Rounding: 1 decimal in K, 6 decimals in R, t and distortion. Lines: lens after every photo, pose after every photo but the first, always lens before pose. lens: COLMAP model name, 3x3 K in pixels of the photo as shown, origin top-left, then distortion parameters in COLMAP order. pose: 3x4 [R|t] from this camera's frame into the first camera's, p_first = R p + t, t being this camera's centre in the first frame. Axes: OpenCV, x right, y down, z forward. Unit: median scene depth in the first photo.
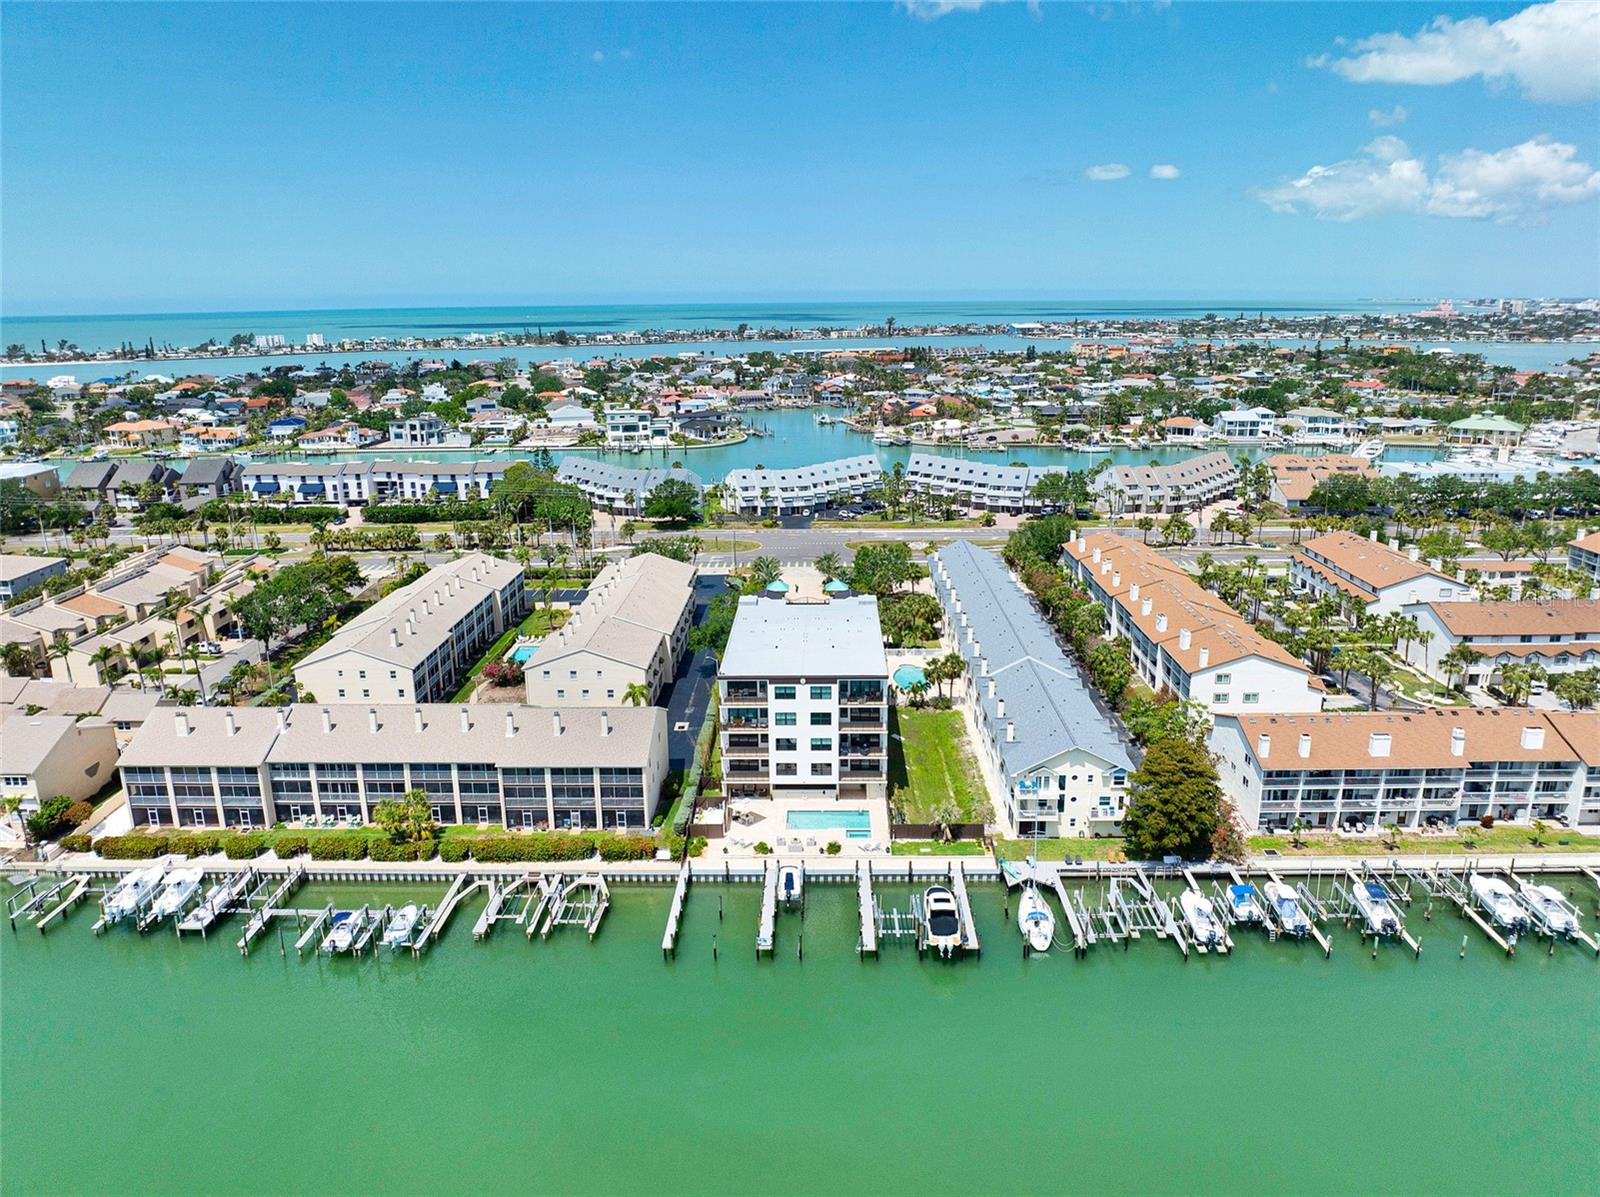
lens RADIAL K [[1121.7, 0, 806.7], [0, 1121.7, 596.2], [0, 0, 1]] dist [-0.025107, -0.025843]
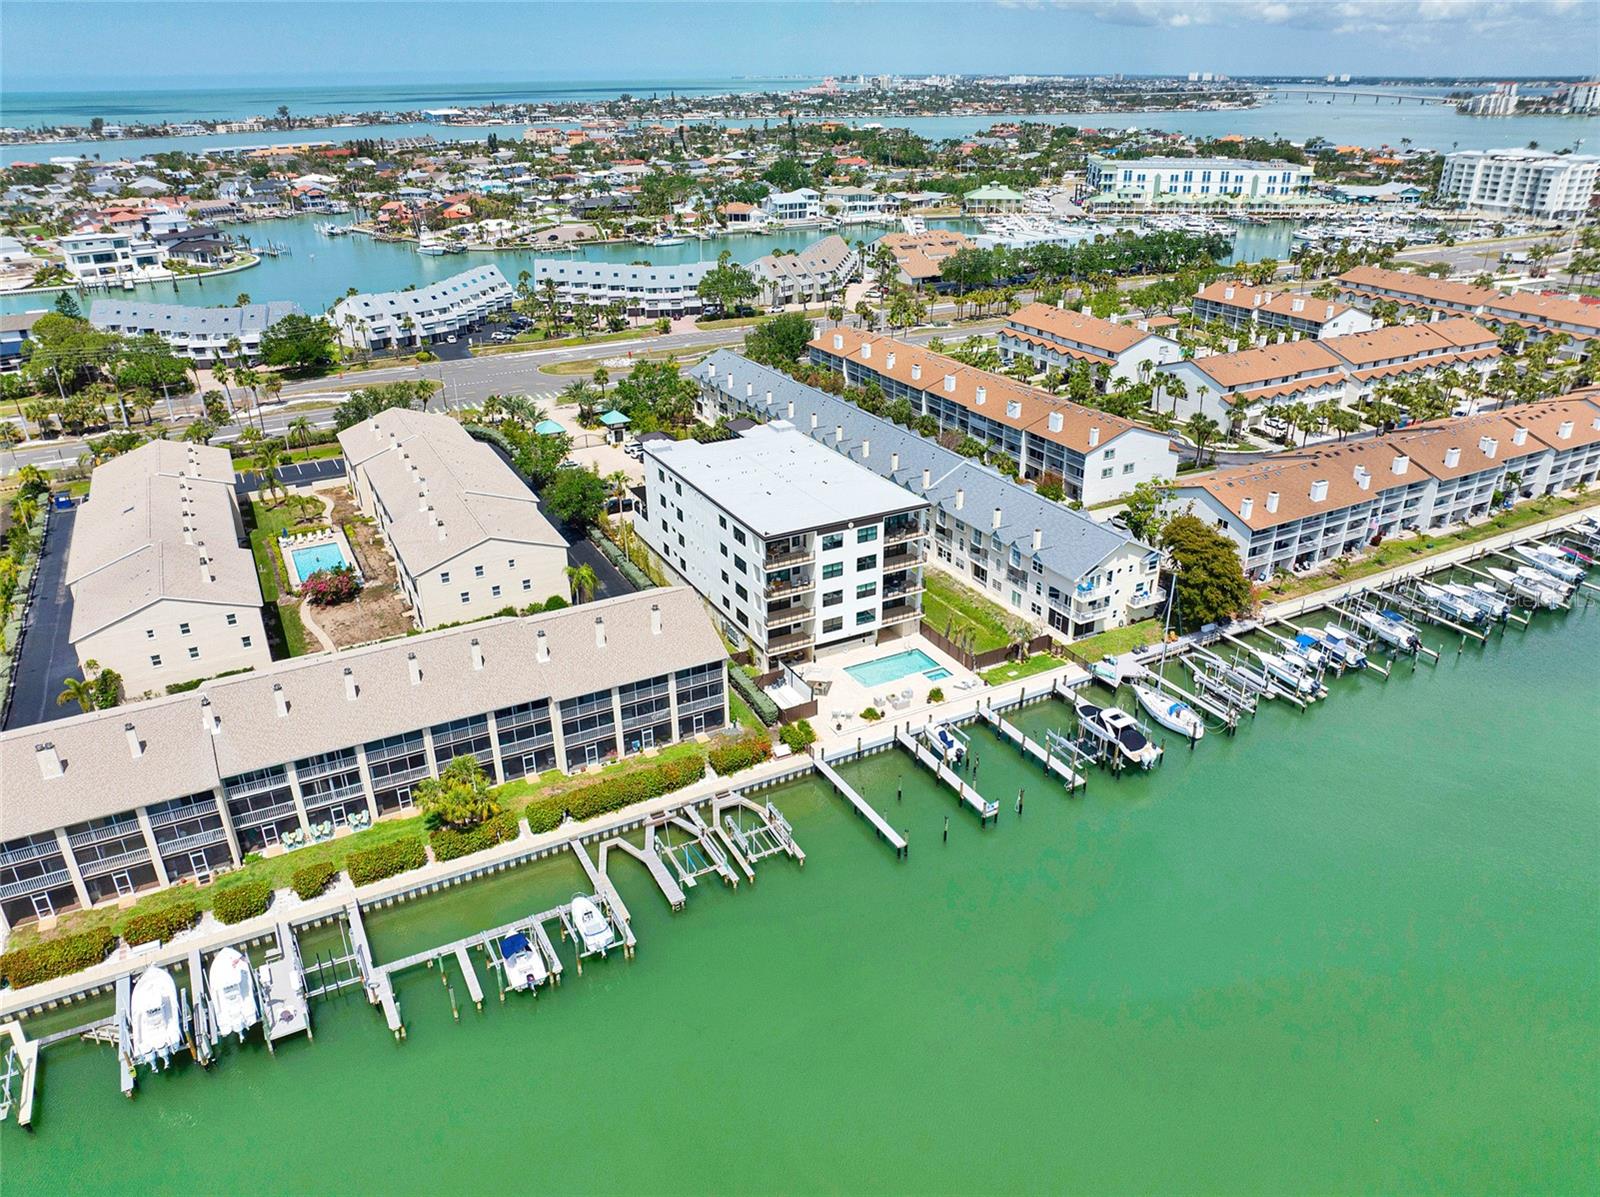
lens RADIAL K [[1127.0, 0, 807.4], [0, 1127.0, 592.6], [0, 0, 1]] dist [-0.051049, 0.023011]
pose [[0.871583, -0.204301, 0.445650, -0.434456], [0.125386, 0.971692, 0.200231, -0.054671], [-0.473942, -0.118639, 0.872527, 0.224420]]
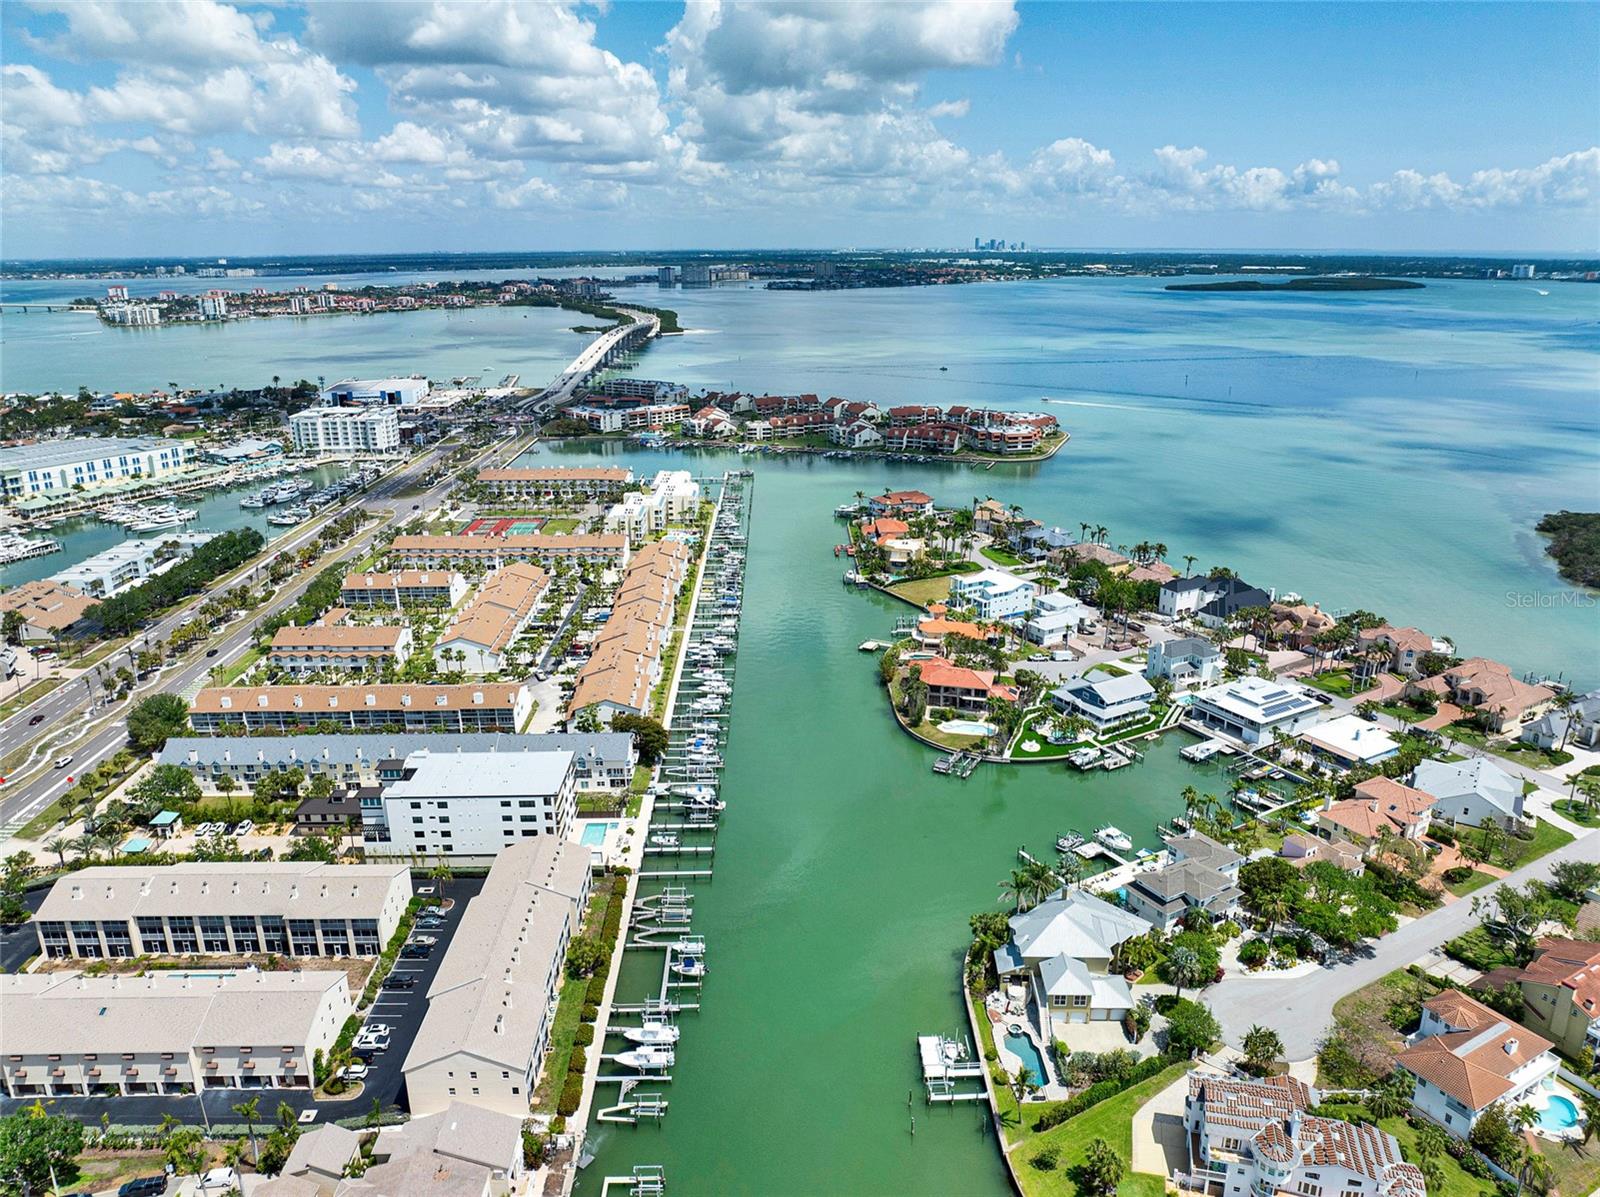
lens RADIAL K [[1127.0, 0, 807.4], [0, 1127.0, 592.6], [0, 0, 1]] dist [-0.051049, 0.023011]
pose [[-0.045176, -0.287643, 0.956672, -1.608775], [0.262235, 0.920651, 0.289196, -0.593492], [-0.963946, 0.263937, 0.033839, 0.486660]]
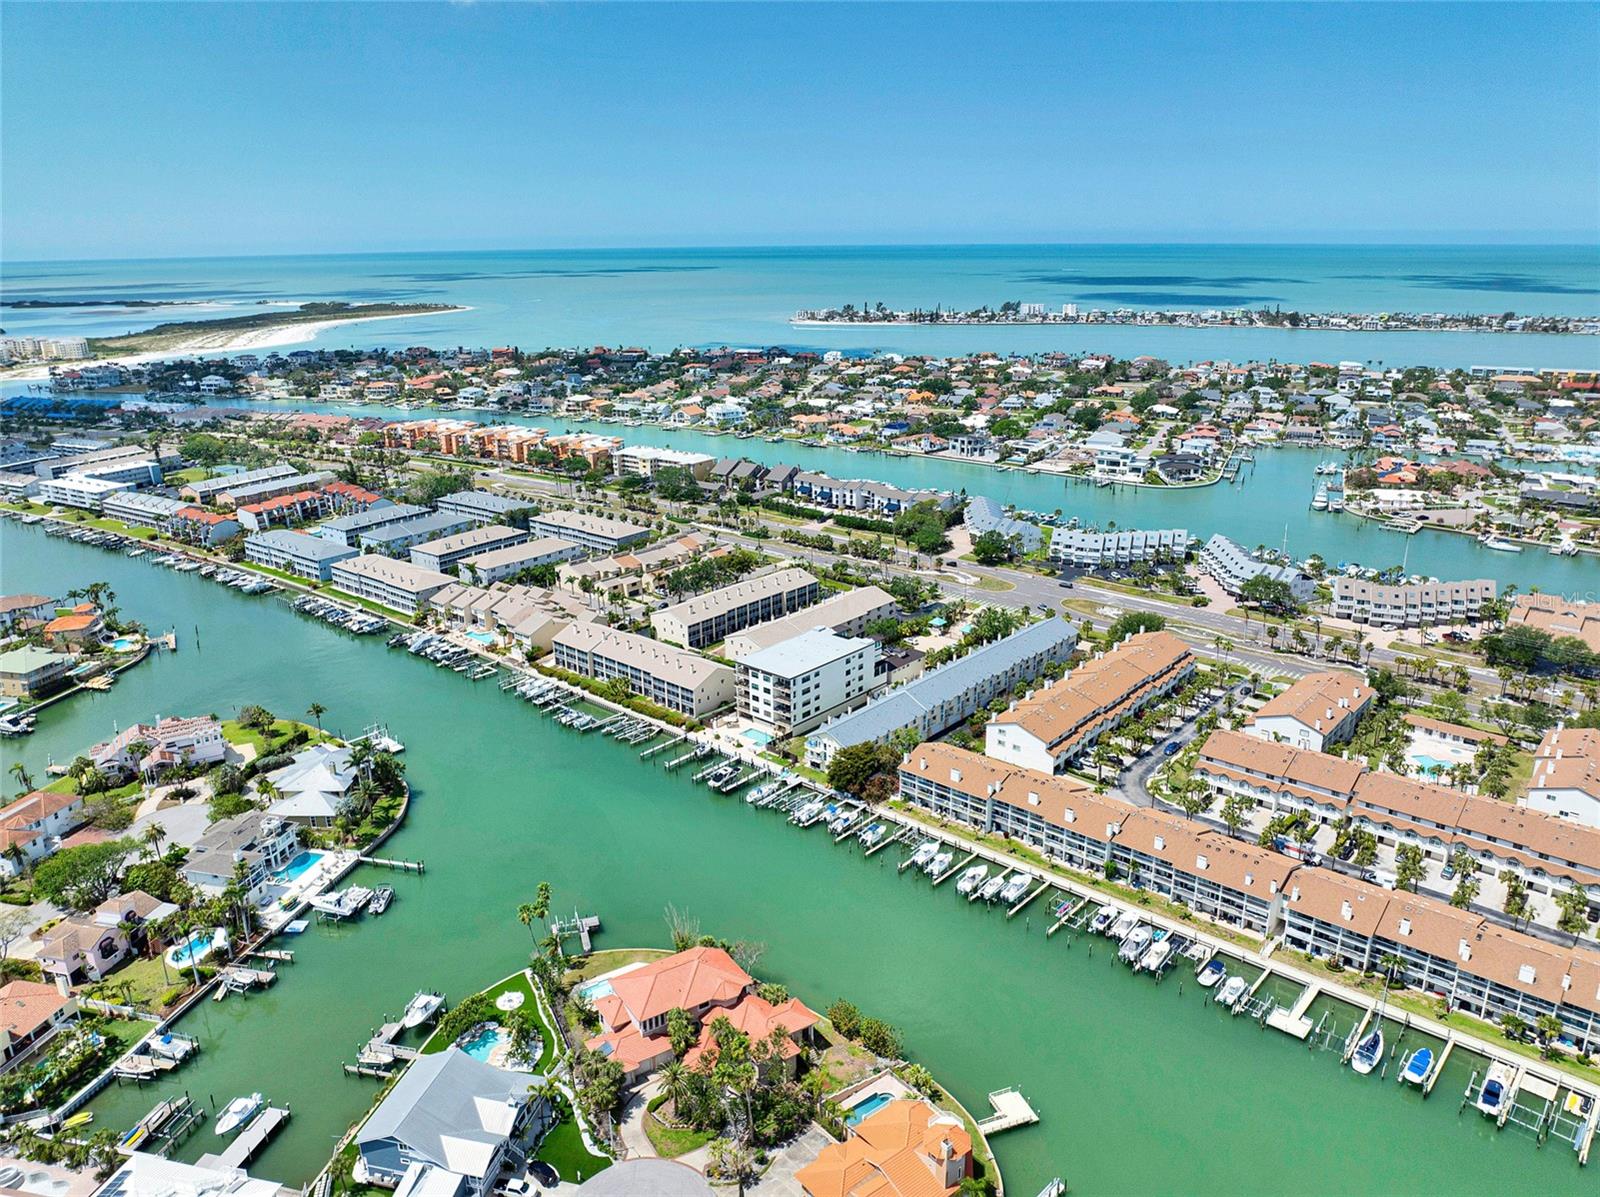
lens RADIAL K [[1121.7, 0, 806.7], [0, 1121.7, 596.2], [0, 0, 1]] dist [-0.025107, -0.025843]
pose [[0.761240, 0.198399, -0.617375, 1.358844], [-0.163631, 0.980008, 0.113174, -0.324448], [0.627486, 0.014869, 0.778486, -0.635160]]
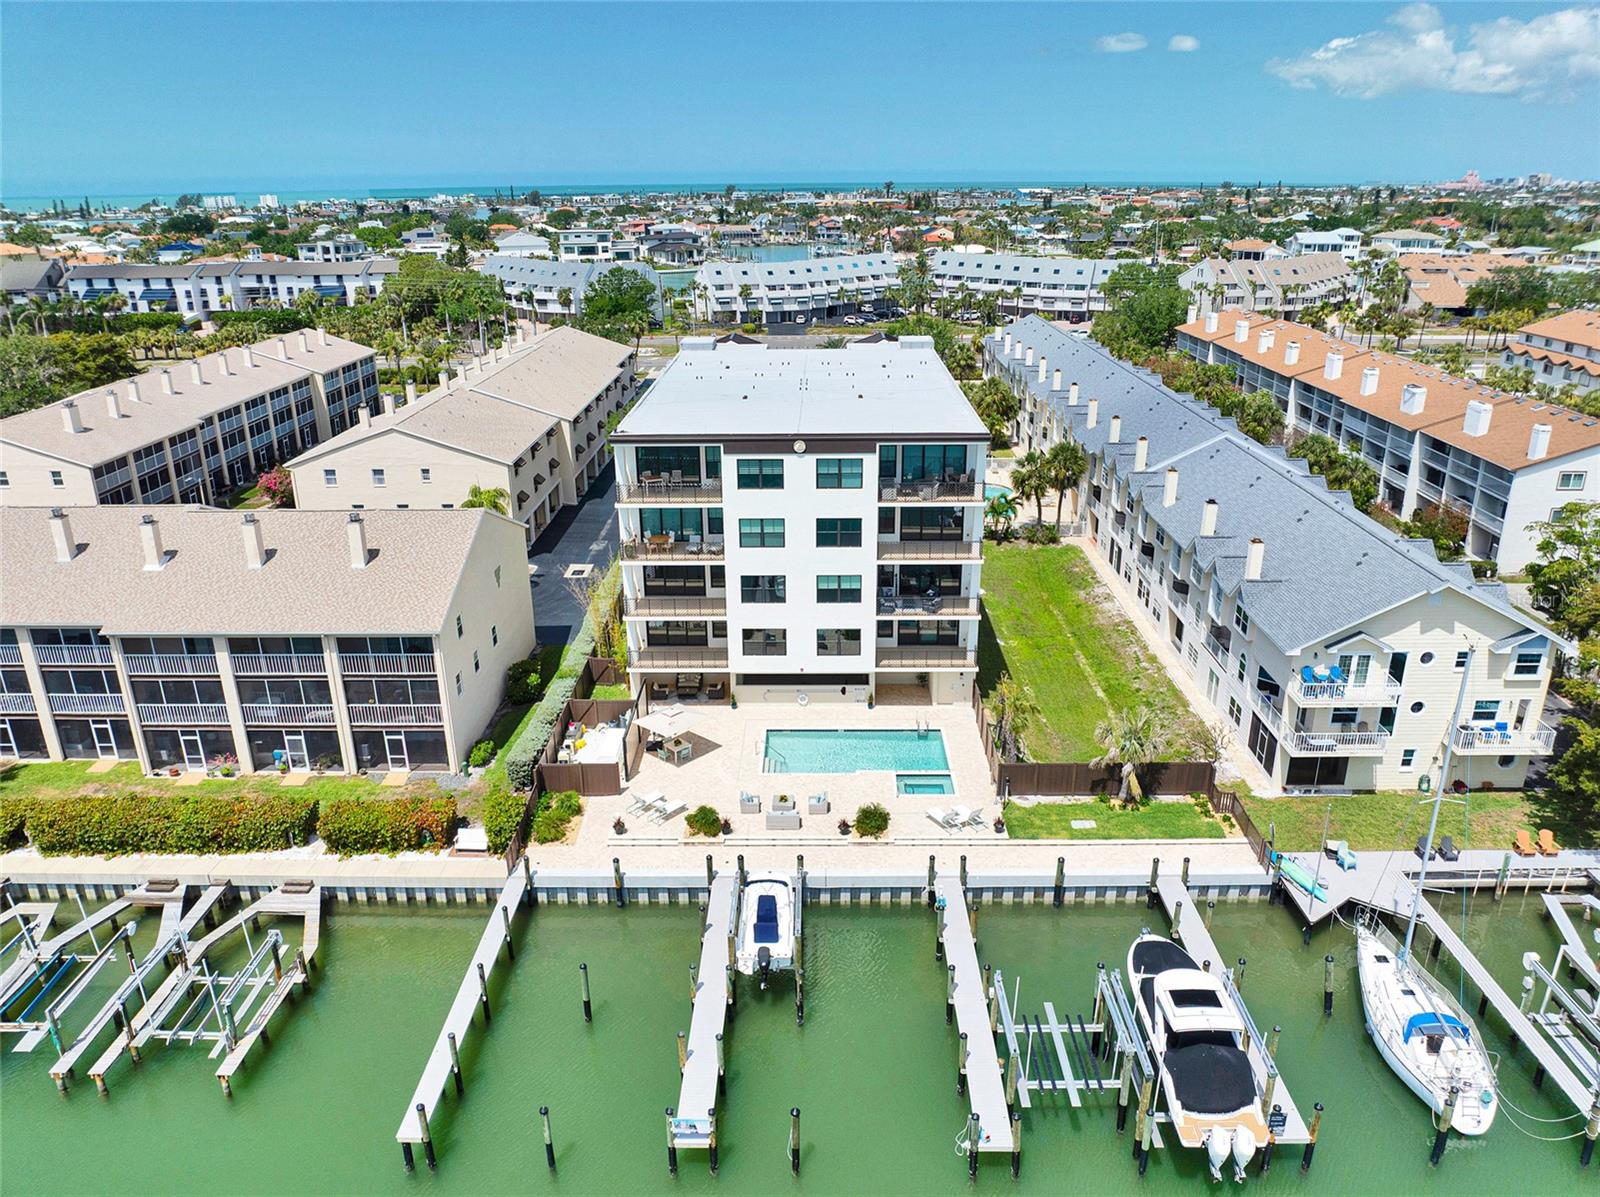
lens RADIAL K [[1127.0, 0, 807.4], [0, 1127.0, 592.6], [0, 0, 1]] dist [-0.051049, 0.023011]
pose [[0.999973, -0.000466, 0.007298, -0.003498], [-0.000216, 0.995653, 0.093138, 0.090180], [-0.007309, -0.093137, 0.995626, 0.535152]]
